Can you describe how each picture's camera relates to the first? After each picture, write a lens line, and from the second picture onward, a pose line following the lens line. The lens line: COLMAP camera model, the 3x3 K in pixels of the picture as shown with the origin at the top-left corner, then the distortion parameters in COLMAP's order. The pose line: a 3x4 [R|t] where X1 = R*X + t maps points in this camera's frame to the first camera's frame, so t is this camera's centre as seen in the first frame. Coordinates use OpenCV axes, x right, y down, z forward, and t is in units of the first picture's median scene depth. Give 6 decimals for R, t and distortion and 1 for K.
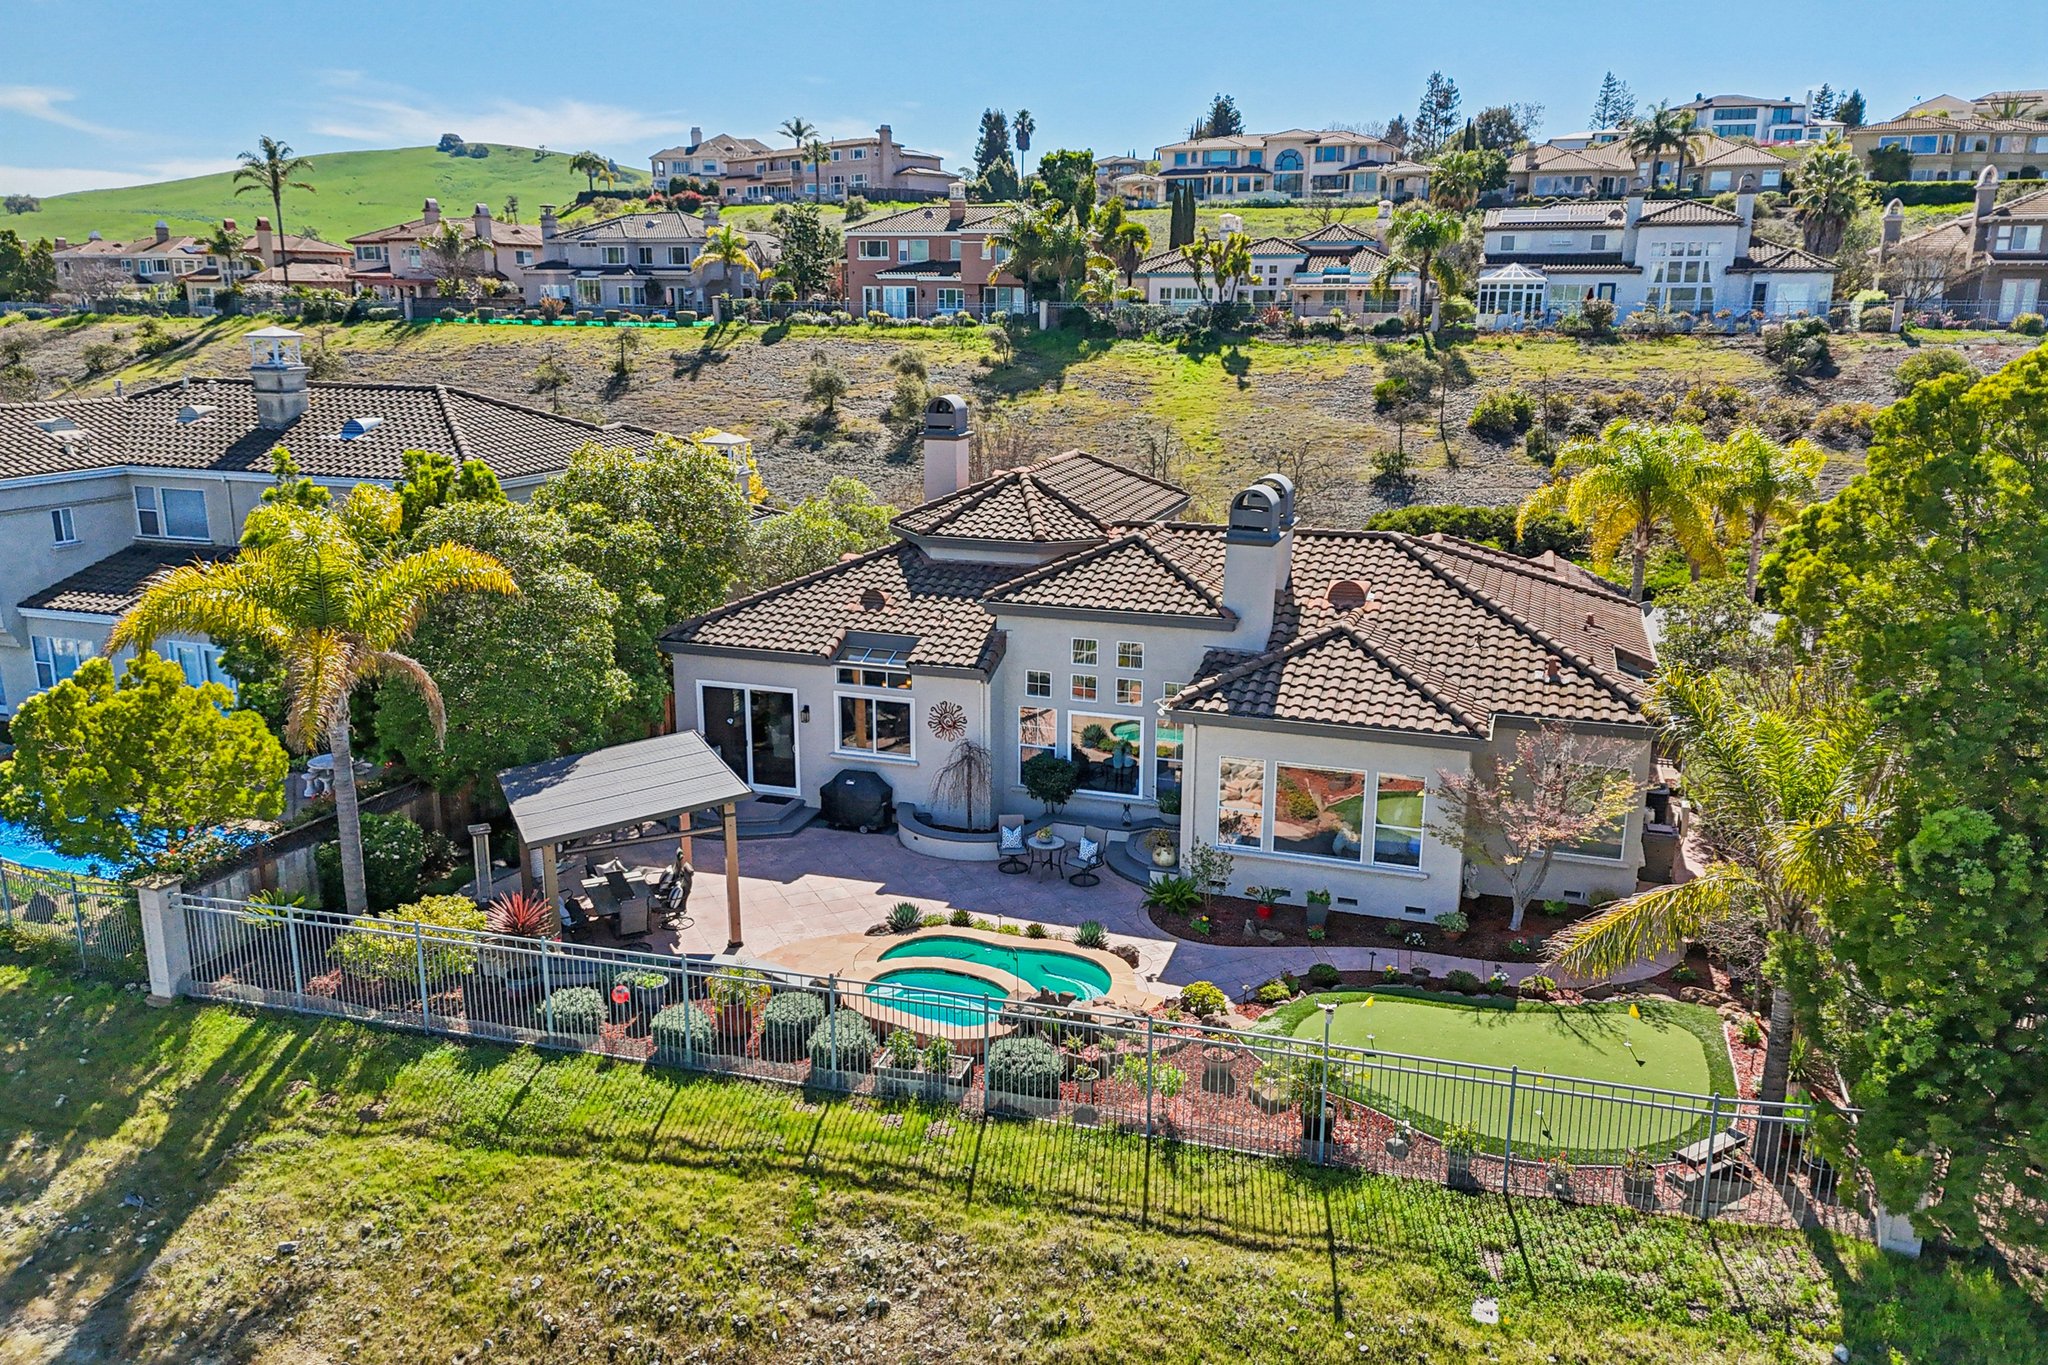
lens RADIAL K [[1472.2, 0, 1050.8], [0, 1472.2, 681.7], [0, 0, 1]] dist [0.063985, -0.061729]
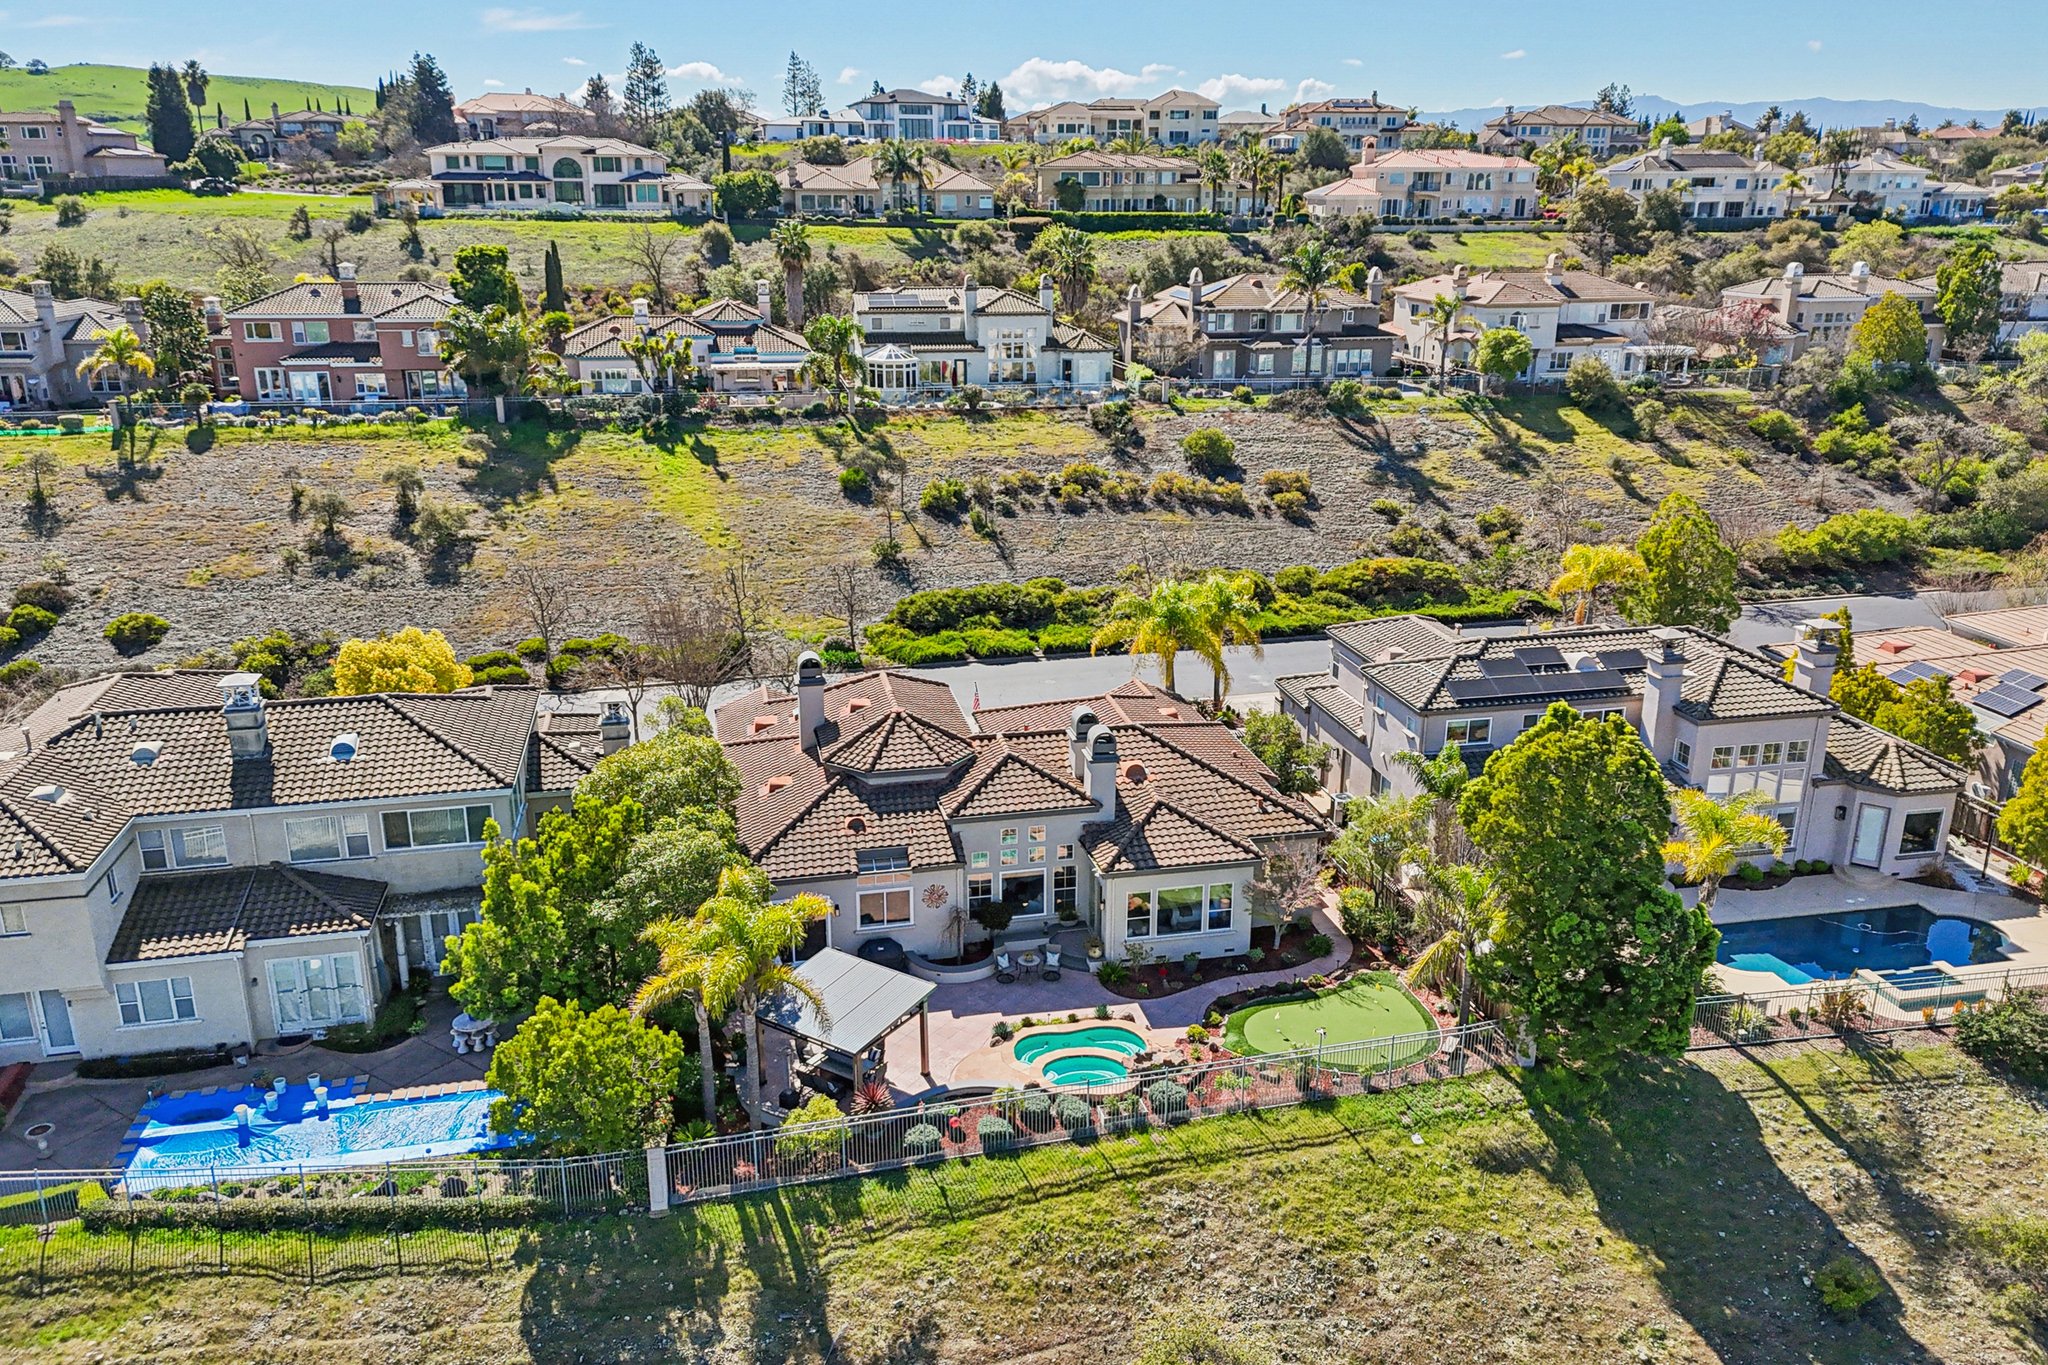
lens RADIAL K [[1461.2, 0, 1021.0], [0, 1461.2, 674.4], [0, 0, 1]] dist [0.074008, -0.079119]
pose [[0.865920, -0.157709, 0.474669, -0.545942], [0.129425, 0.987318, 0.091933, -0.267152], [-0.483148, -0.018173, 0.875350, -0.331167]]
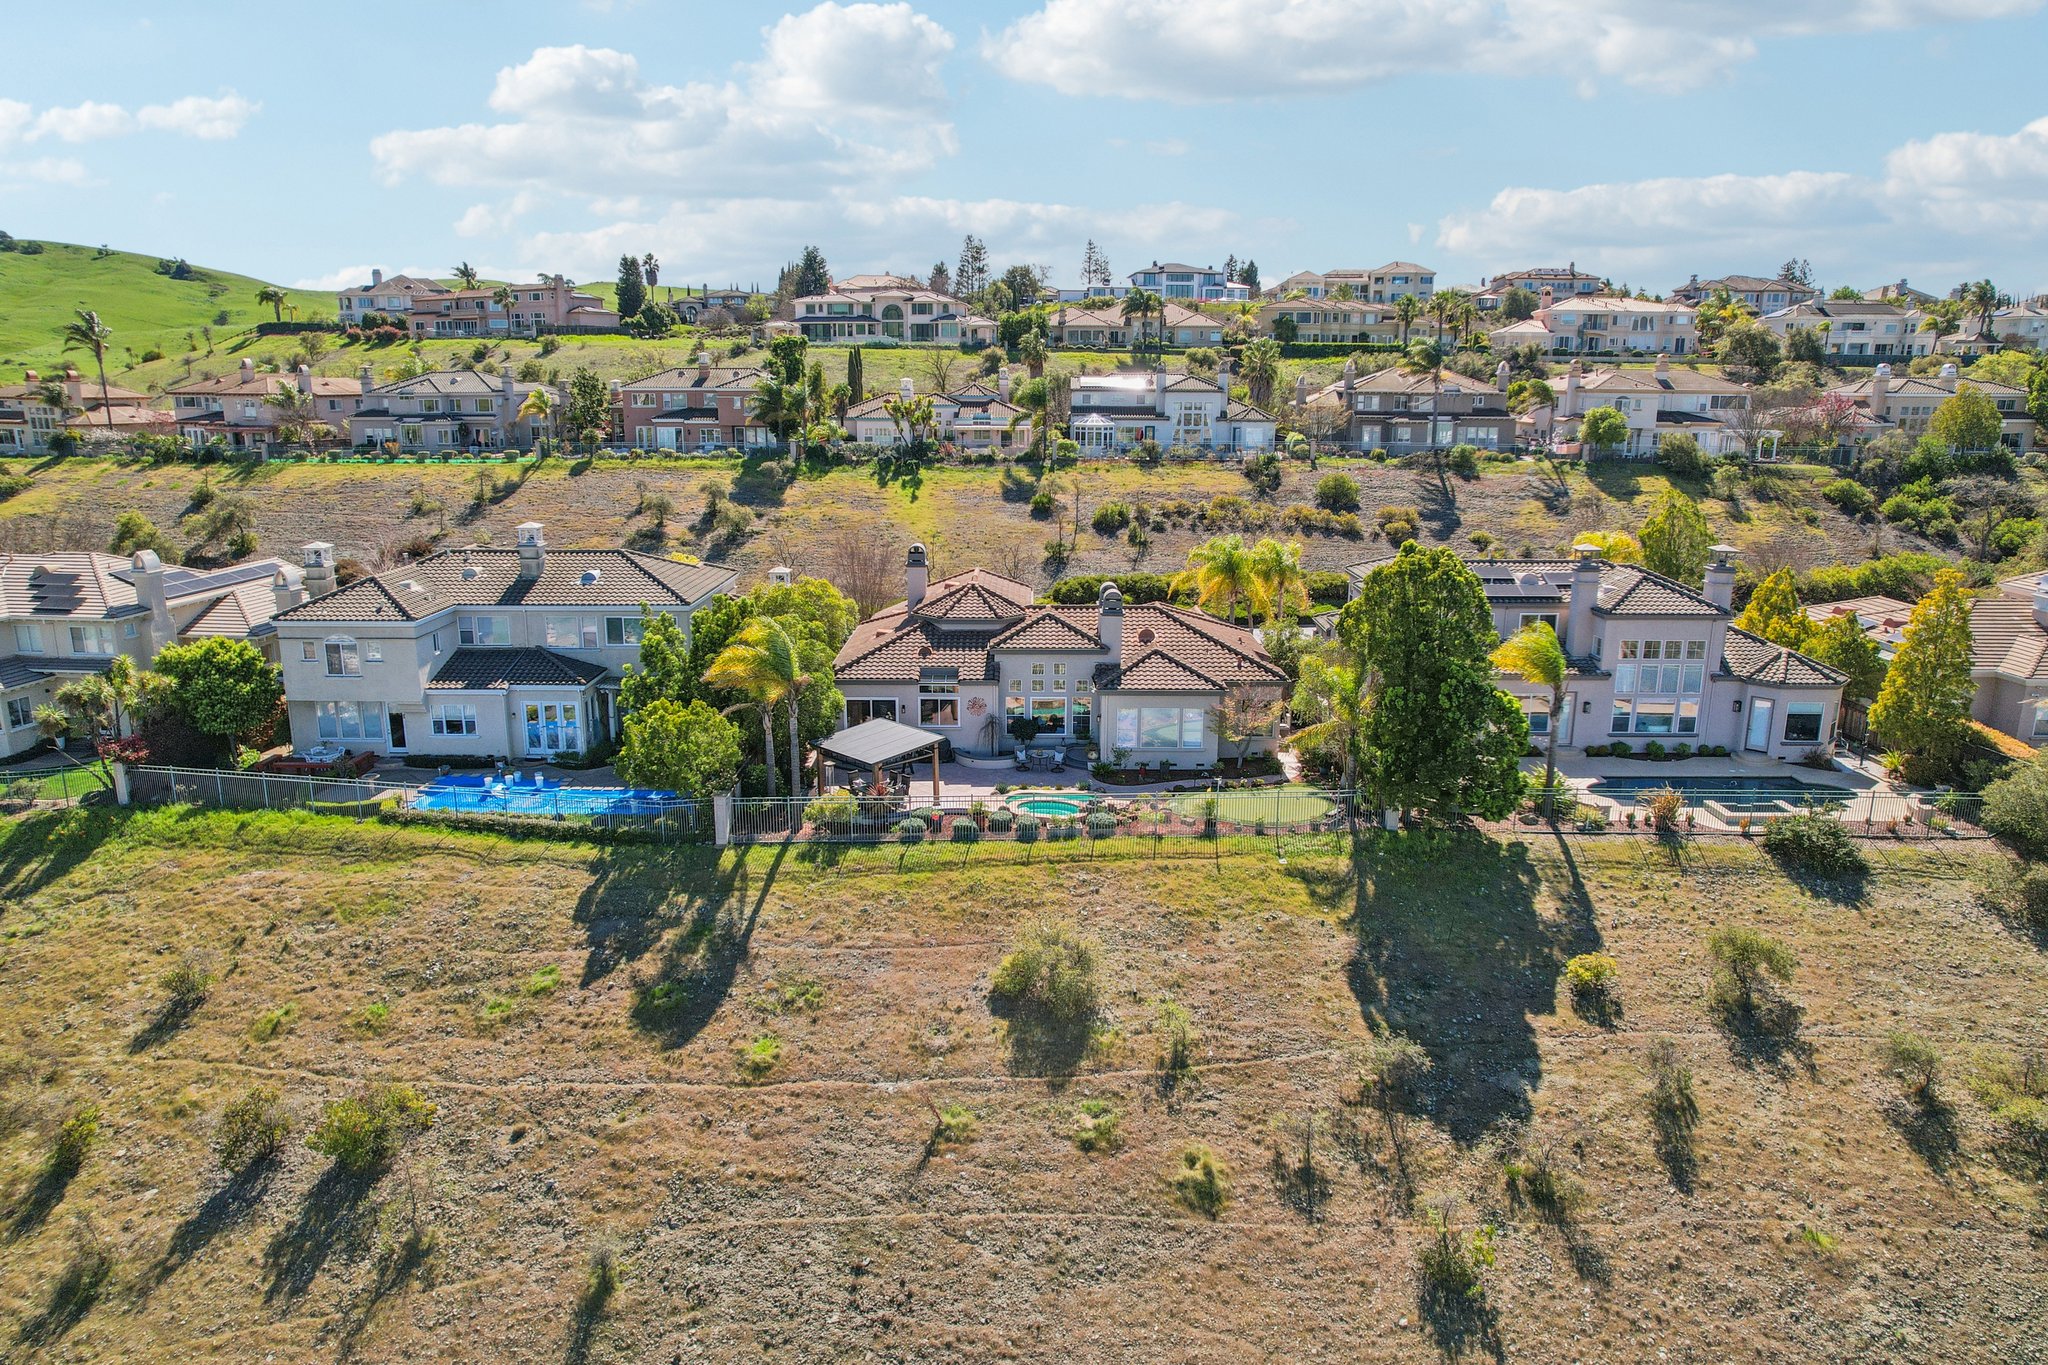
lens RADIAL K [[1260.5, 0, 1036.9], [0, 1260.5, 670.8], [0, 0, 1]] dist [-0.058677, 0.043319]
pose [[0.950216, -0.072373, 0.303072, -0.415292], [0.080022, 0.996710, -0.012879, 0.004765], [-0.301143, 0.036490, 0.952881, -0.590385]]
